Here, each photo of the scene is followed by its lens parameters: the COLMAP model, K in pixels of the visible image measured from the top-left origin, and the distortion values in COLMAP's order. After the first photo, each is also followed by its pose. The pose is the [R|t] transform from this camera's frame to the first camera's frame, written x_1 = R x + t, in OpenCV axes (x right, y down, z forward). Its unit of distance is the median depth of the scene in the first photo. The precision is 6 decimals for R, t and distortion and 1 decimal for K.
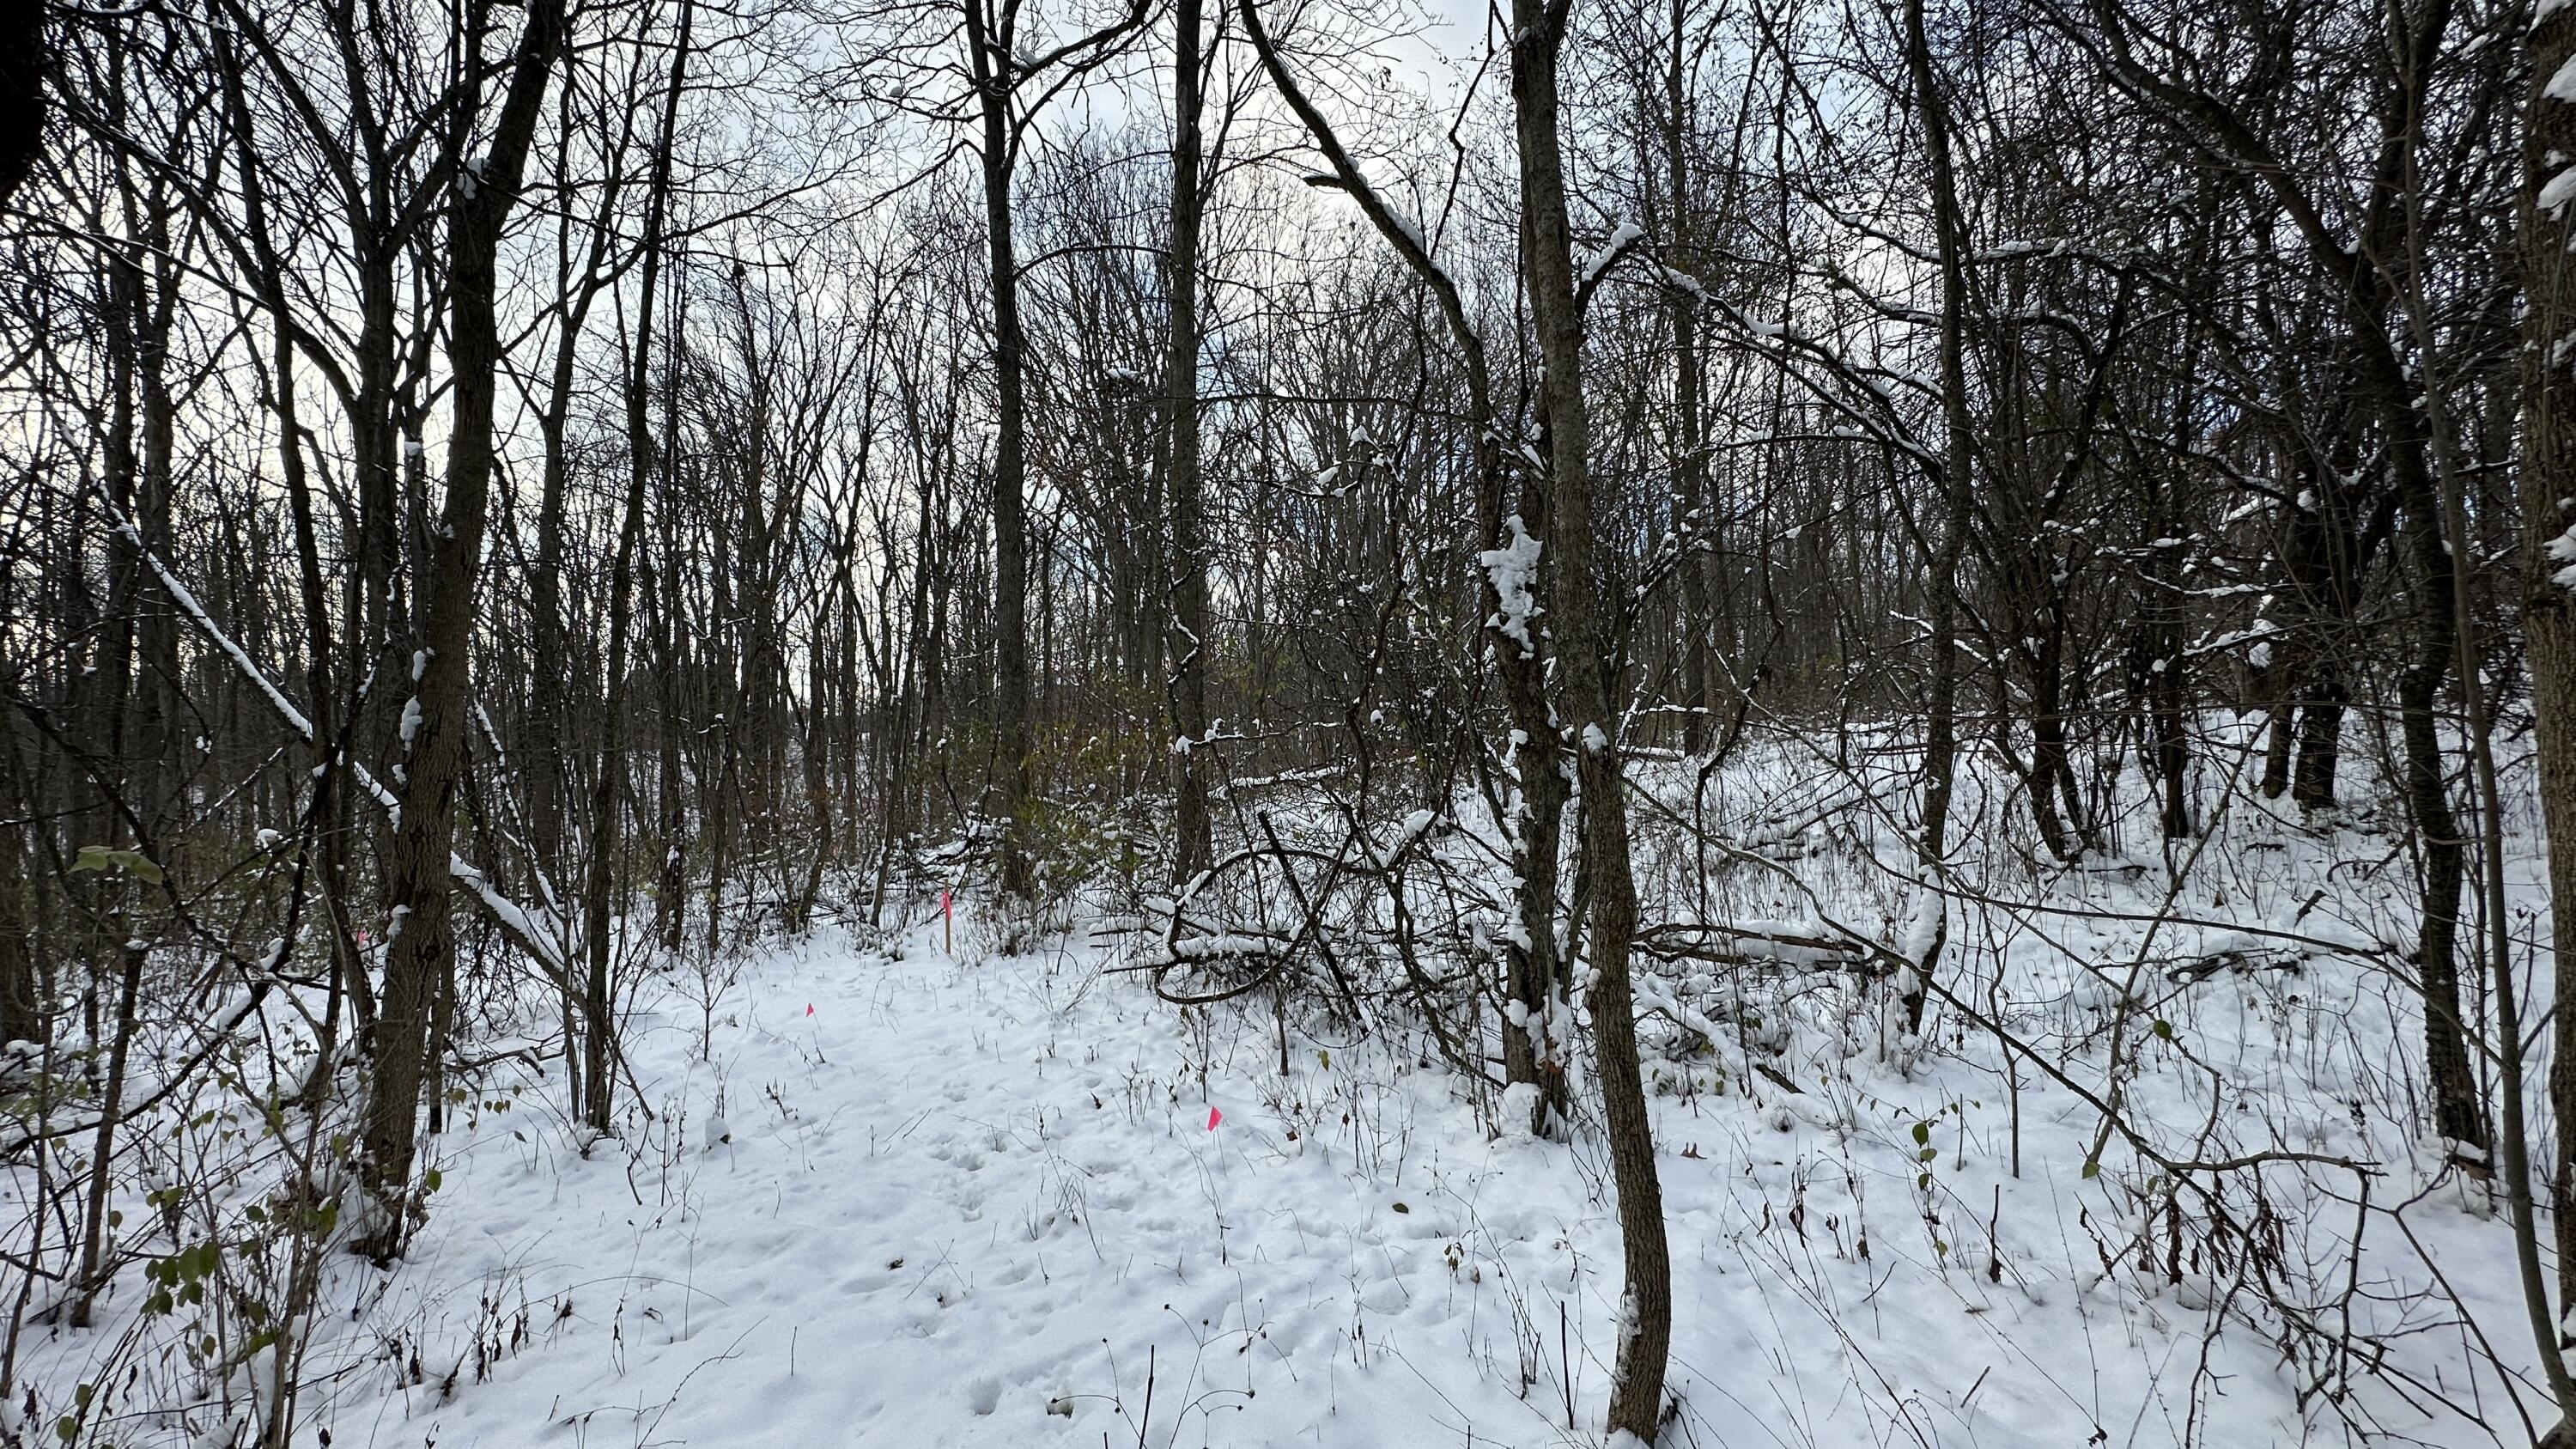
lens RADIAL K [[1023.6, 0, 1308.8], [0, 1023.6, 745.1], [0, 0, 1]] dist [0.000654, -0.000327]
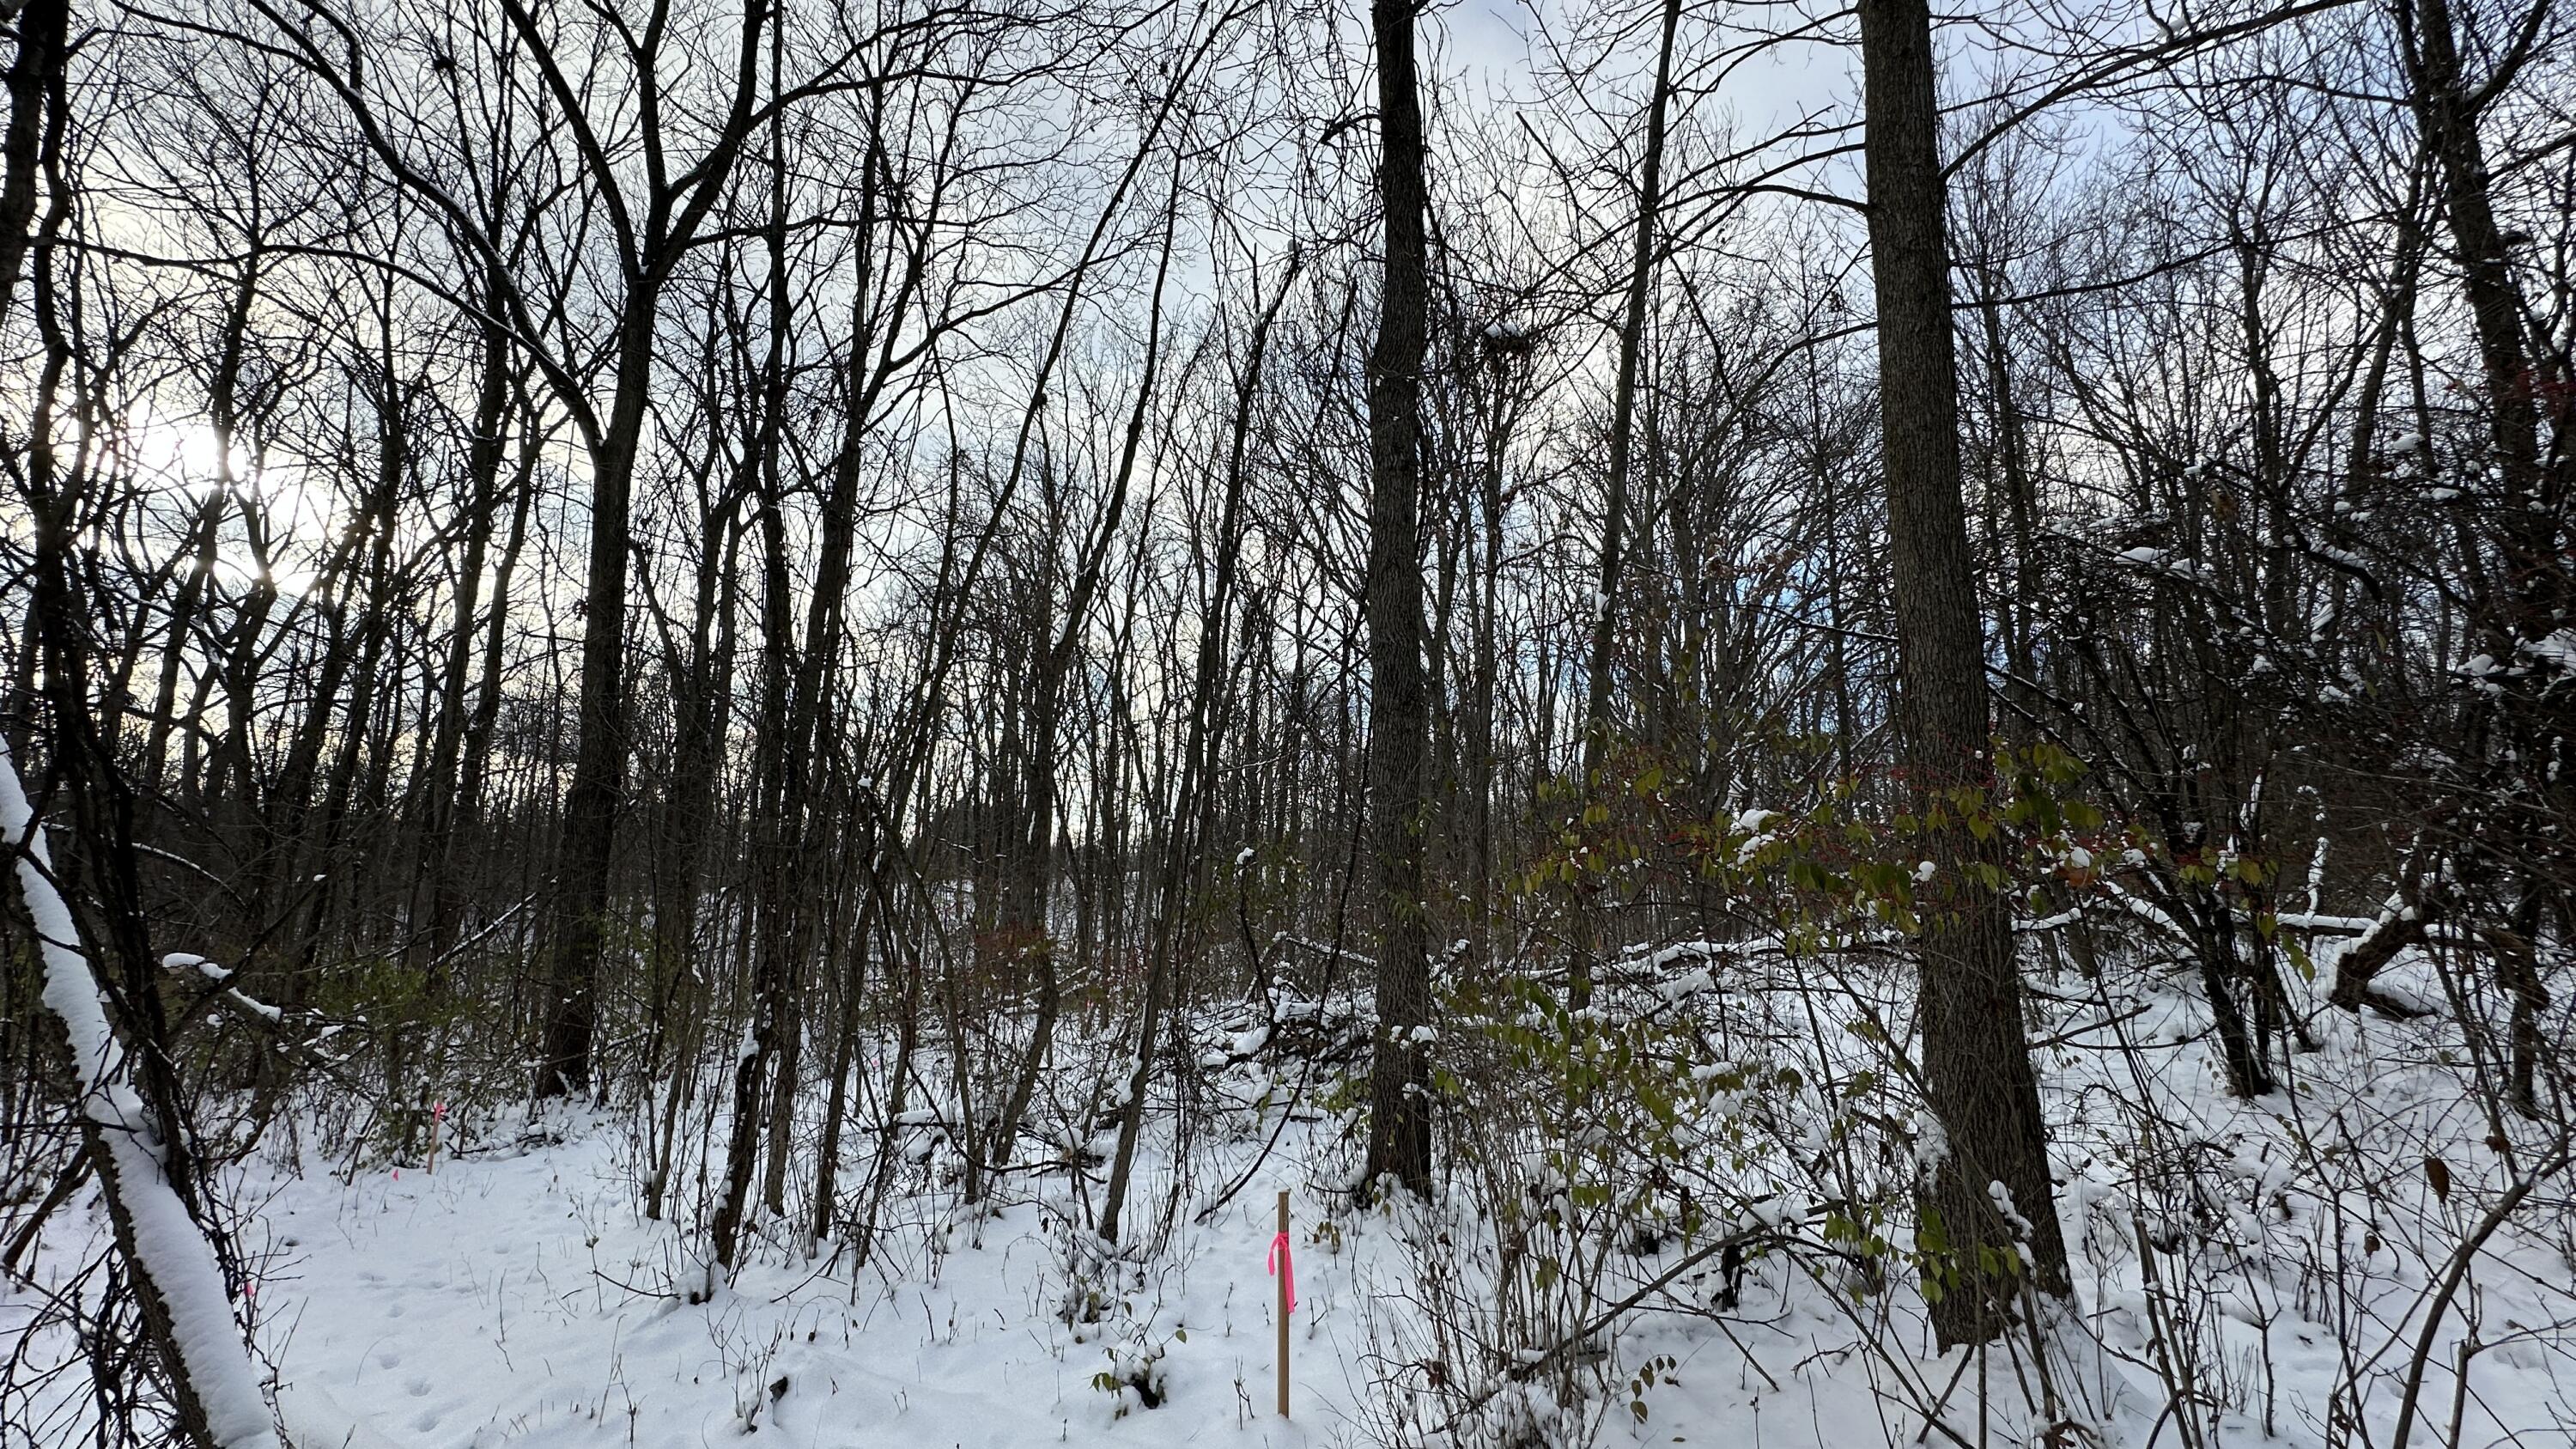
lens RADIAL K [[1023.6, 0, 1286.1], [0, 1023.6, 724.5], [0, 0, 1]] dist [0.000654, -0.000327]
pose [[0.964579, -0.017804, -0.263194, -0.091924], [-0.027372, 0.985580, -0.166984, 0.016004], [0.262372, 0.168274, 0.950182, 0.223748]]
